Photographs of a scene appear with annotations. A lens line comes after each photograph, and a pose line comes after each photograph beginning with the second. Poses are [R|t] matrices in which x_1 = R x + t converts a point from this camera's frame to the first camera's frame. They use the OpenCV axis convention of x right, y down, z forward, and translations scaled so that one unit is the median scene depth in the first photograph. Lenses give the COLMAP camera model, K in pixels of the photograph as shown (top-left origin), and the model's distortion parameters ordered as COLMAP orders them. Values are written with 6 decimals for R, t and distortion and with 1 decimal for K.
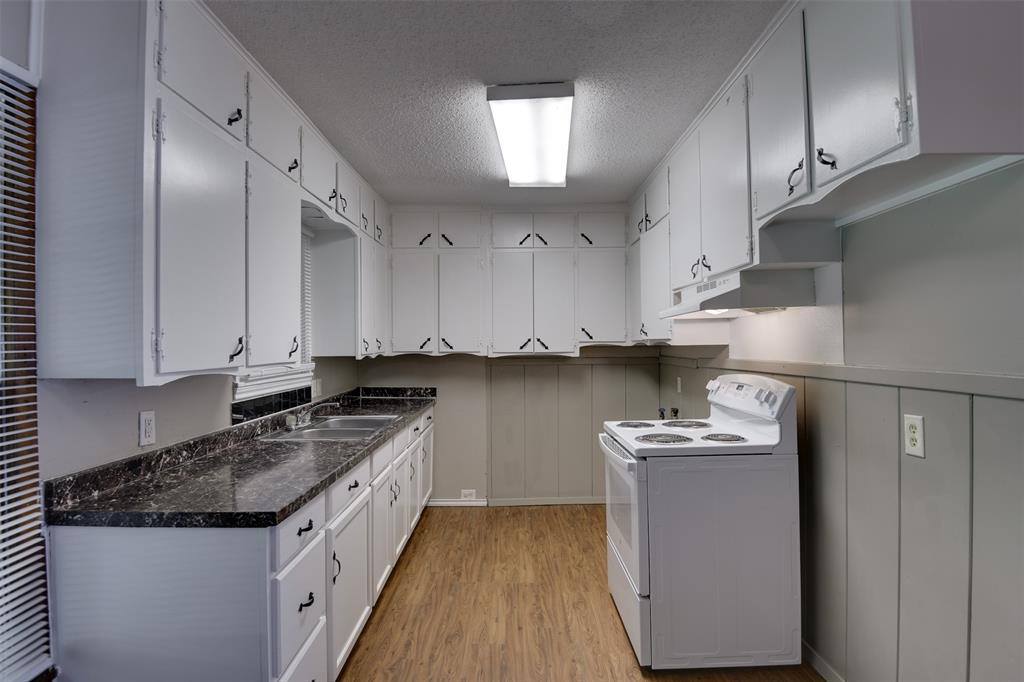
lens RADIAL K [[549.9, 0, 512.7], [0, 549.9, 337.7], [0, 0, 1]] dist [-0.019306, -0.003591]
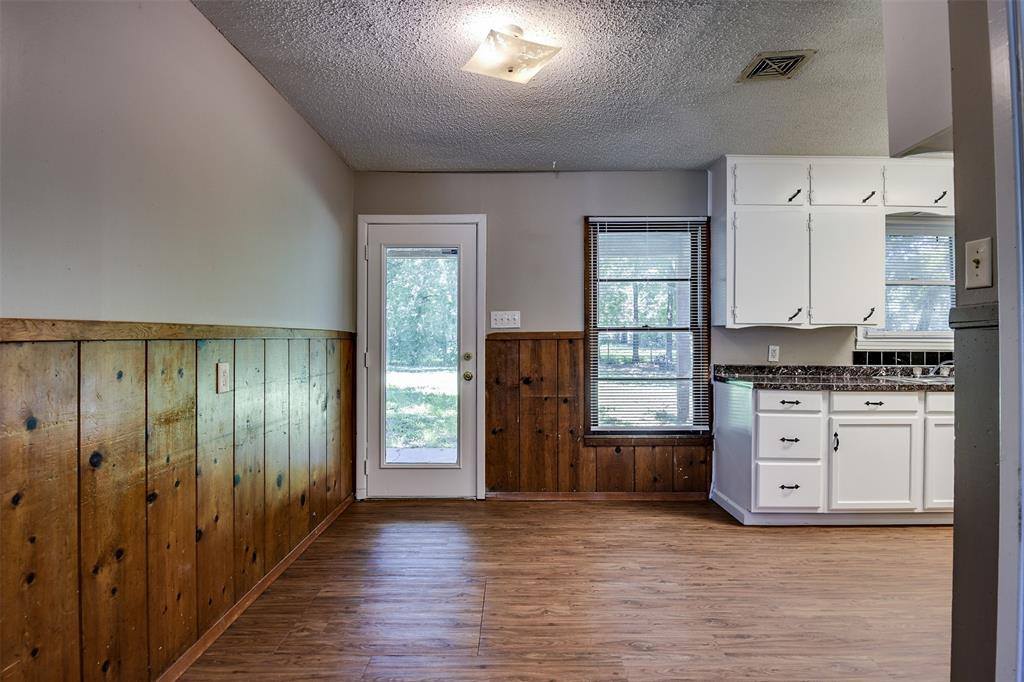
lens RADIAL K [[549.9, 0, 509.2], [0, 549.9, 334.1], [0, 0, 1]] dist [-0.019306, -0.003591]
pose [[-0.011804, 0.004904, -0.999918, 0.665719], [0.001480, 0.999987, 0.004887, 0.036600], [0.999929, -0.001422, -0.011811, 0.003927]]
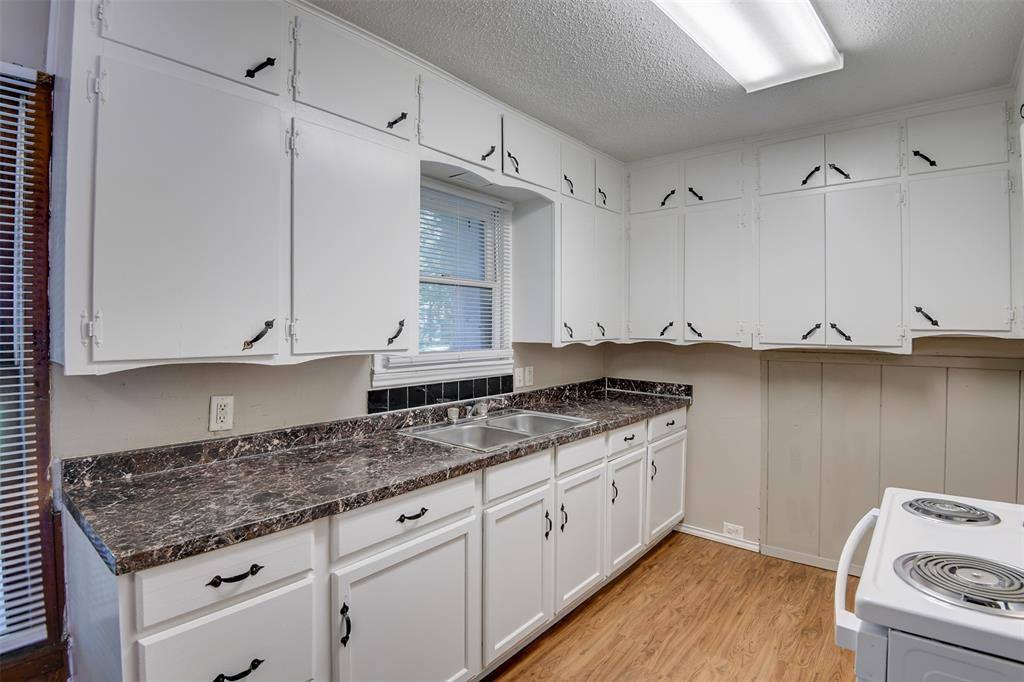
lens RADIAL K [[504.5, 0, 509.9], [0, 504.5, 322.0], [0, 0, 1]] dist [-0.028814, -0.007382]
pose [[0.755909, 0.004973, -0.654657, 0.144399], [-0.003062, 0.999987, 0.004061, -0.001889], [0.654669, -0.001065, 0.755915, 0.304330]]
